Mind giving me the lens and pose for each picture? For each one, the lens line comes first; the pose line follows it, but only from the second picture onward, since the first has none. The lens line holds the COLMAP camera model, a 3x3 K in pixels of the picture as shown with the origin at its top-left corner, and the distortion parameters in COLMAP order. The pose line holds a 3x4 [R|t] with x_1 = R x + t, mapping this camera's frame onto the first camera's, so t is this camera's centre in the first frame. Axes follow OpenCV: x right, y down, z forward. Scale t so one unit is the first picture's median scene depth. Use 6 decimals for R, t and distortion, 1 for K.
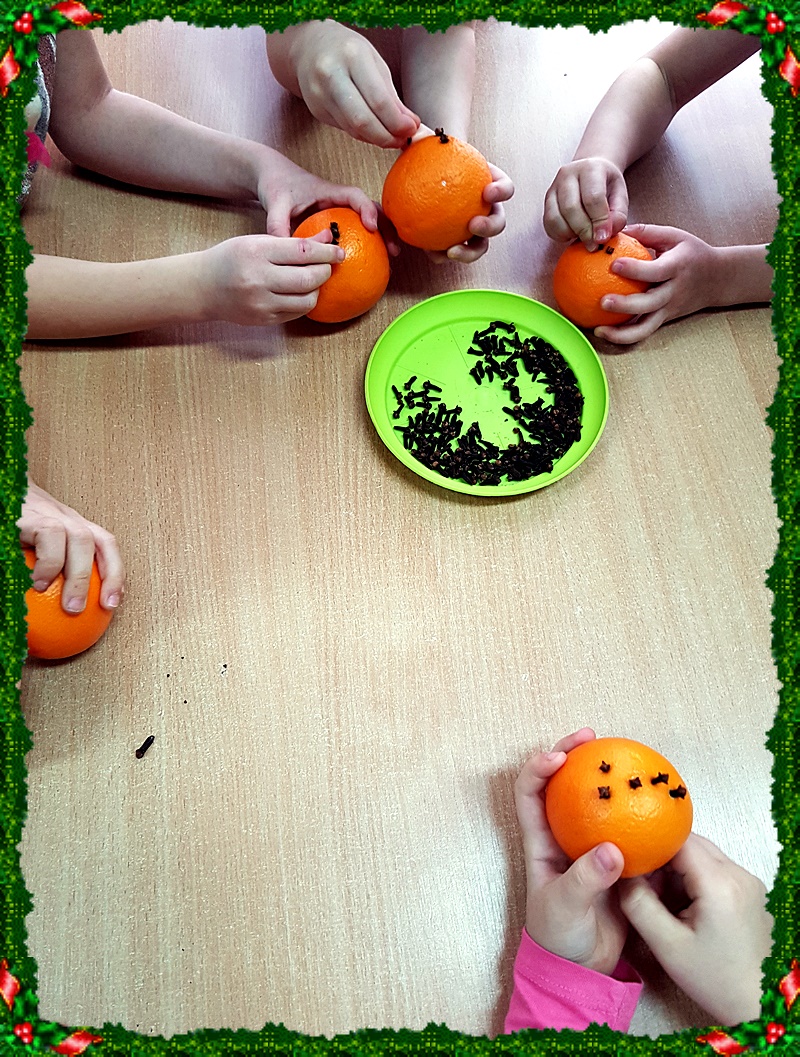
lens RADIAL K [[815.4, 0, 400.0], [0, 815.4, 528.5], [0, 0, 1]] dist [0.002968, 0.000999]
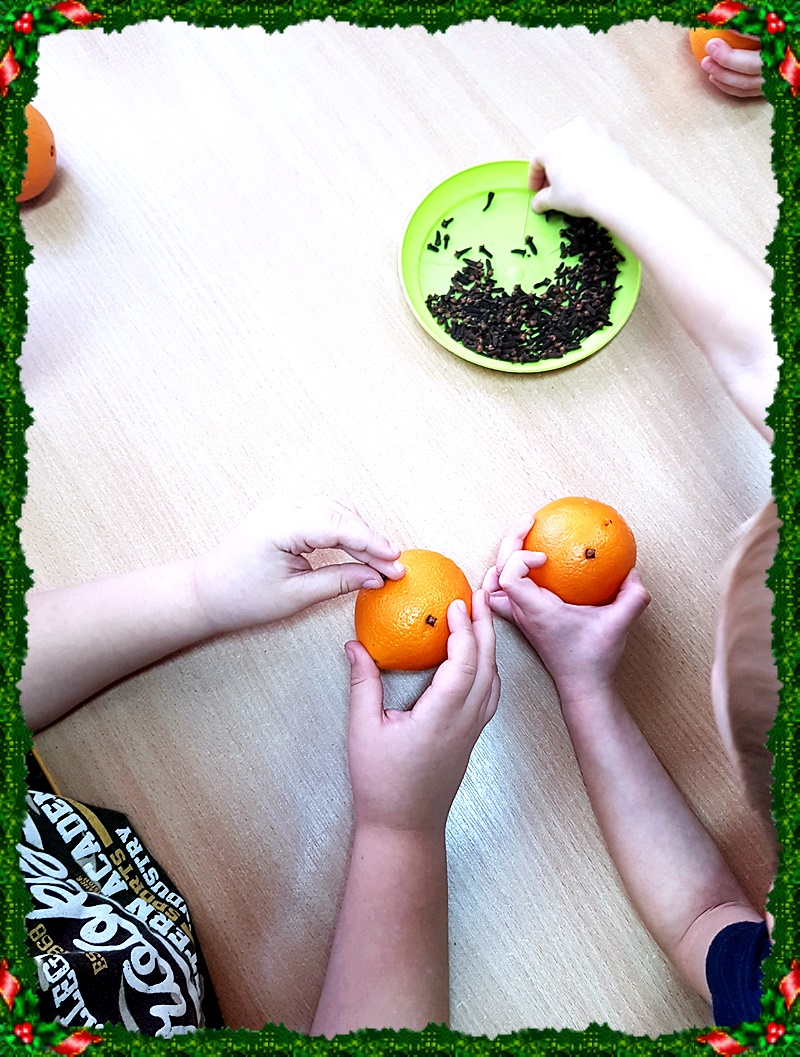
lens RADIAL K [[815.4, 0, 400.0], [0, 815.4, 528.5], [0, 0, 1]] dist [0.002968, 0.000999]
pose [[1.000000, -0.000541, 0.000060, -0.000130], [0.000541, 0.999999, -0.001236, 0.398461], [-0.000059, 0.001236, 0.999999, 0.000356]]
